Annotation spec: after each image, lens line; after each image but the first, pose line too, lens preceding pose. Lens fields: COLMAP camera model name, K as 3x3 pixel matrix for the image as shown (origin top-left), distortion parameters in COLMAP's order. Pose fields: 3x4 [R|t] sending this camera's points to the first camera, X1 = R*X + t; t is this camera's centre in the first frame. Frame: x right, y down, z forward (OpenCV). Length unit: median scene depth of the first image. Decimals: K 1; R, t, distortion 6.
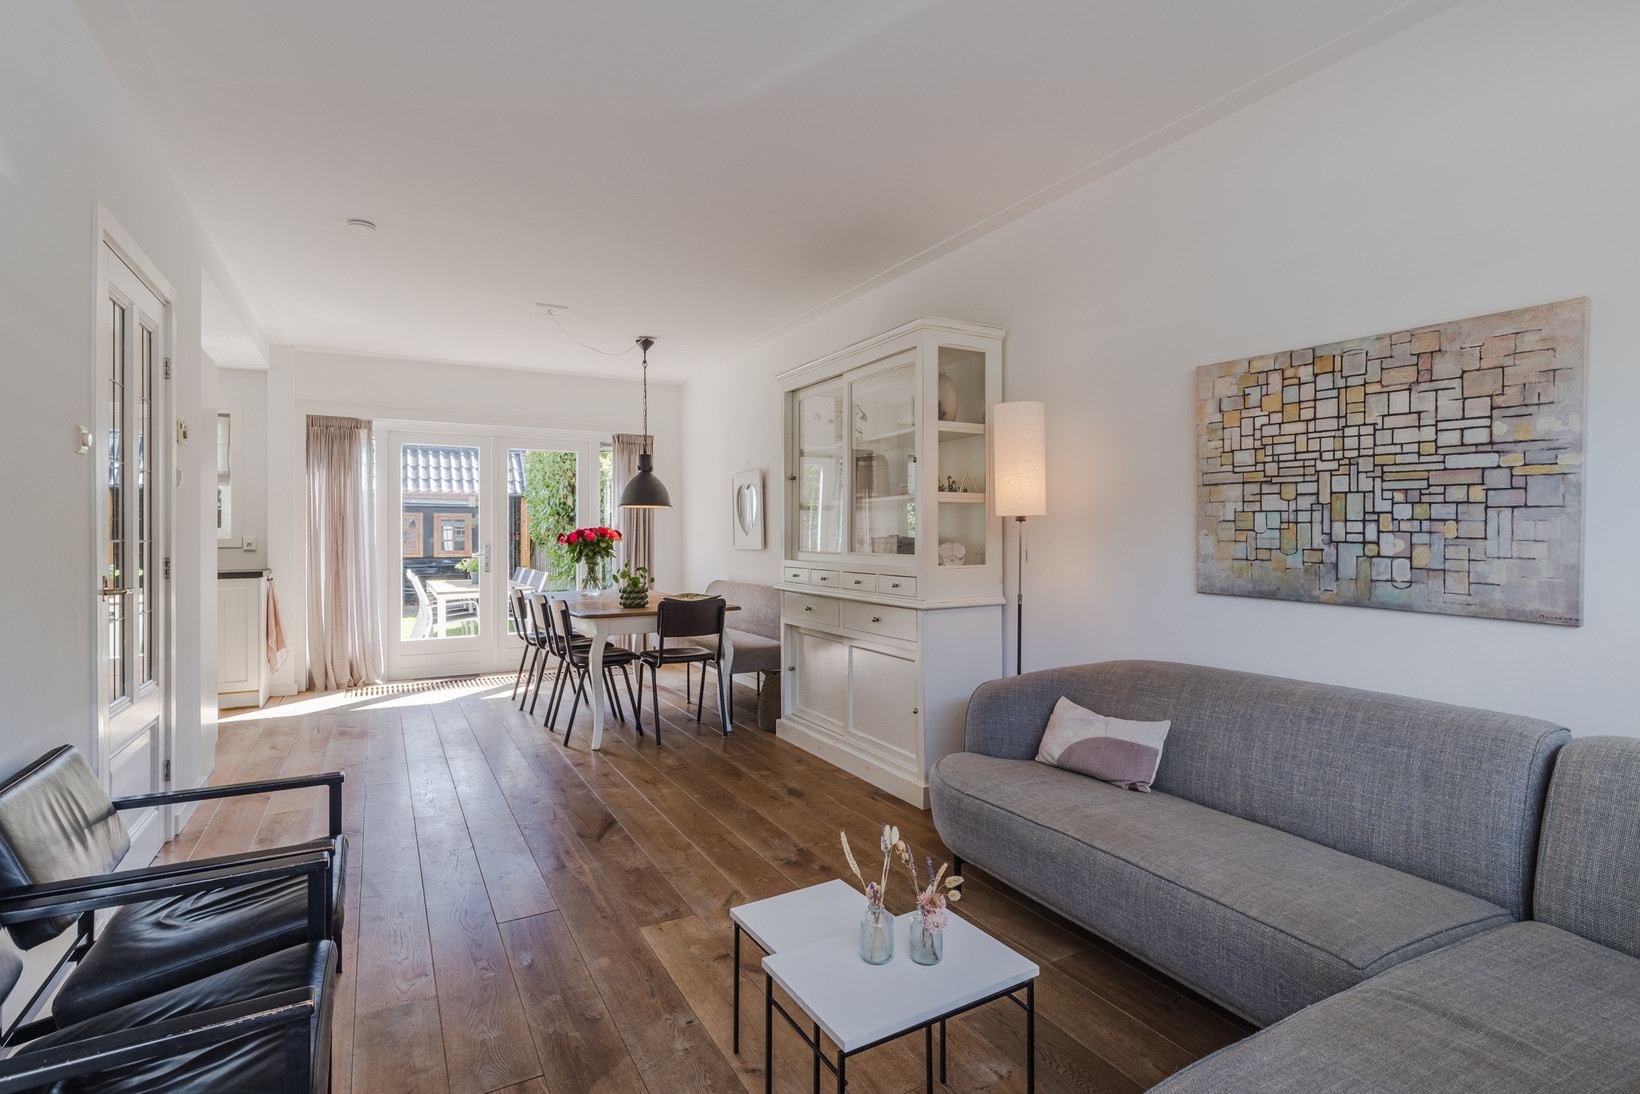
lens RADIAL K [[792.0, 0, 834.8], [0, 792.0, 544.9], [0, 0, 1]] dist [-0.002987, -0.000394]
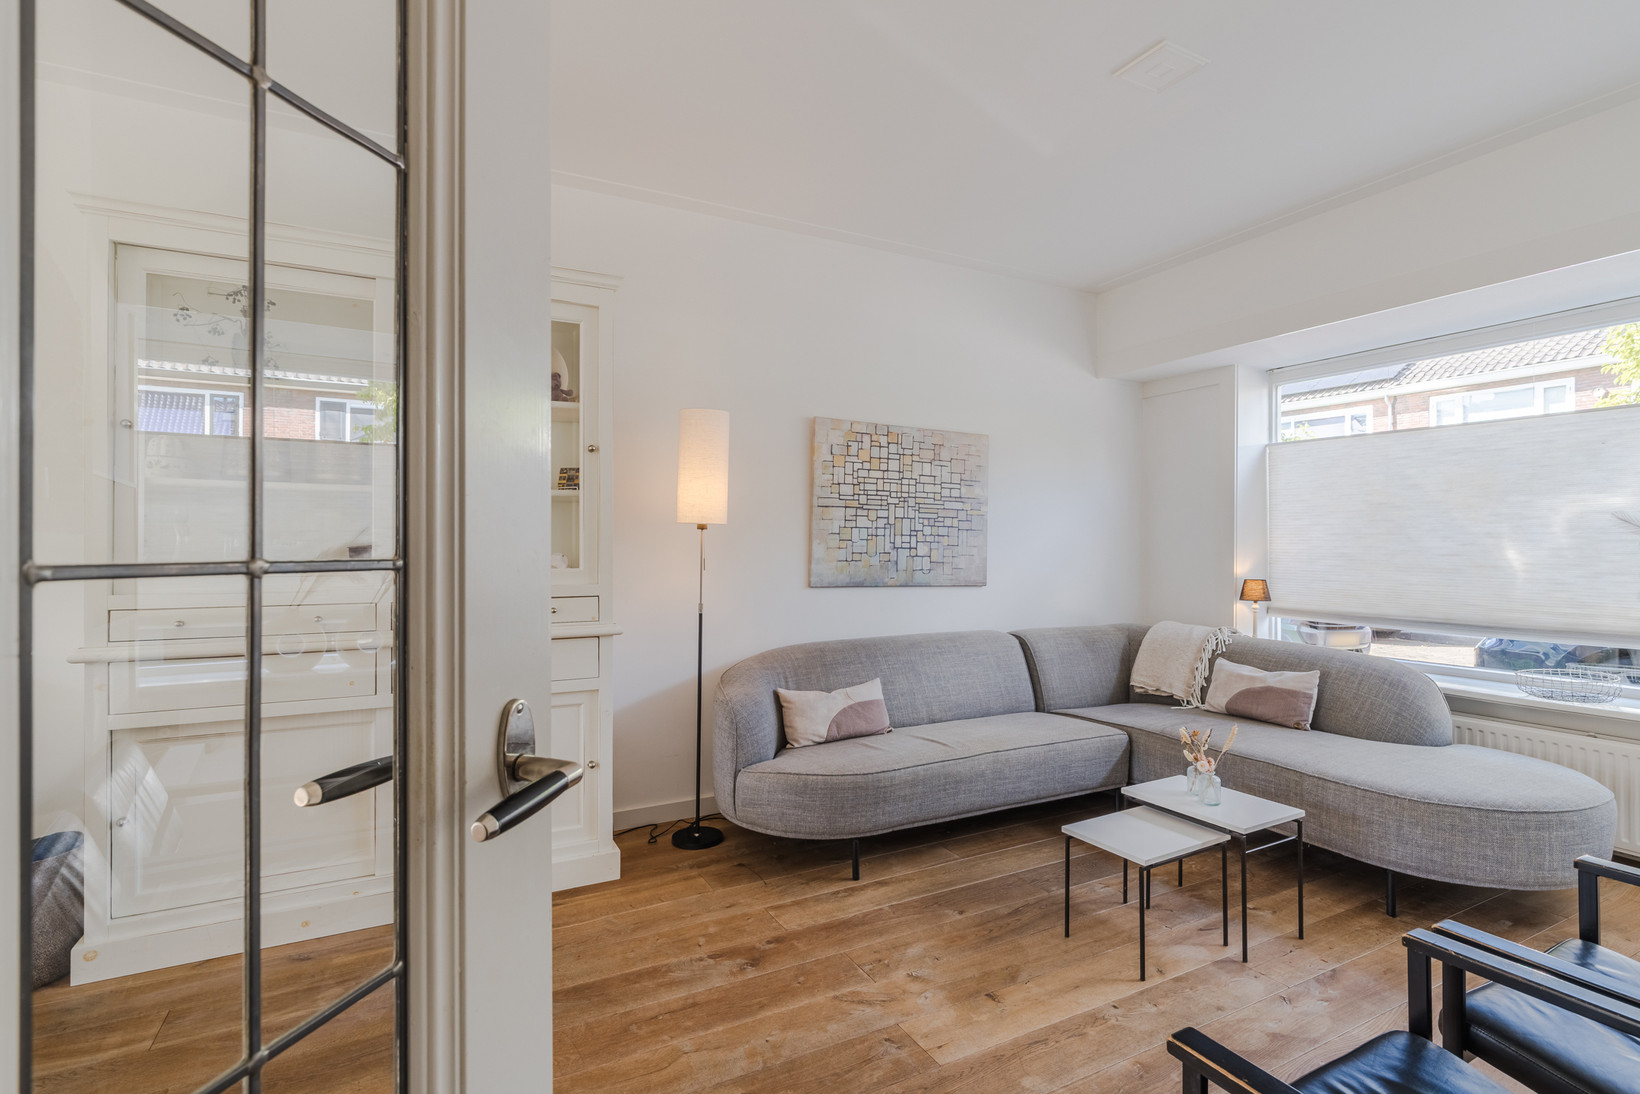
lens RADIAL K [[792.0, 0, 834.8], [0, 792.0, 544.9], [0, 0, 1]] dist [-0.002987, -0.000394]
pose [[0.037571, 0.000578, 0.999294, -0.981901], [0.012293, 0.999924, -0.001041, -0.009679], [-0.999218, 0.012324, 0.037561, 1.044857]]
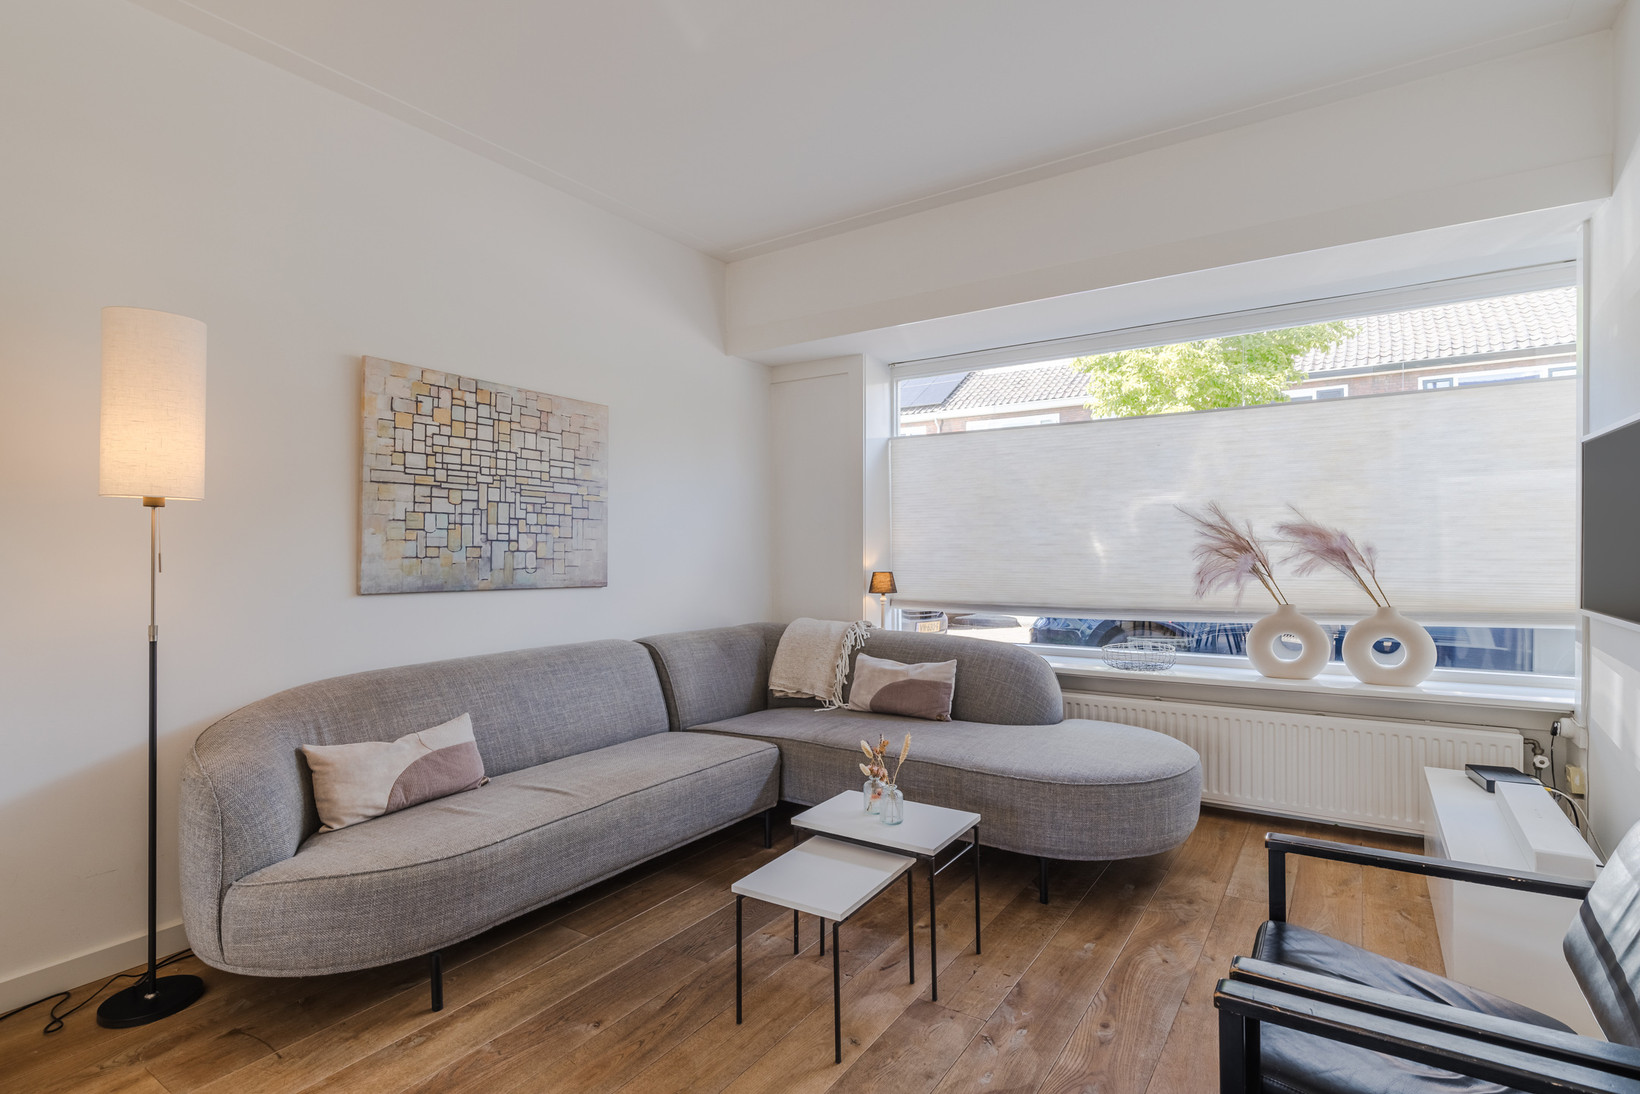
lens RADIAL K [[798.8, 0, 846.5], [0, 798.8, 553.7], [0, 0, 1]] dist [-0.001512, -0.000178]
pose [[-0.453163, -0.003578, 0.891420, -0.741758], [0.018226, 0.999746, 0.013278, 0.010639], [-0.891241, 0.022264, -0.452983, 1.049840]]
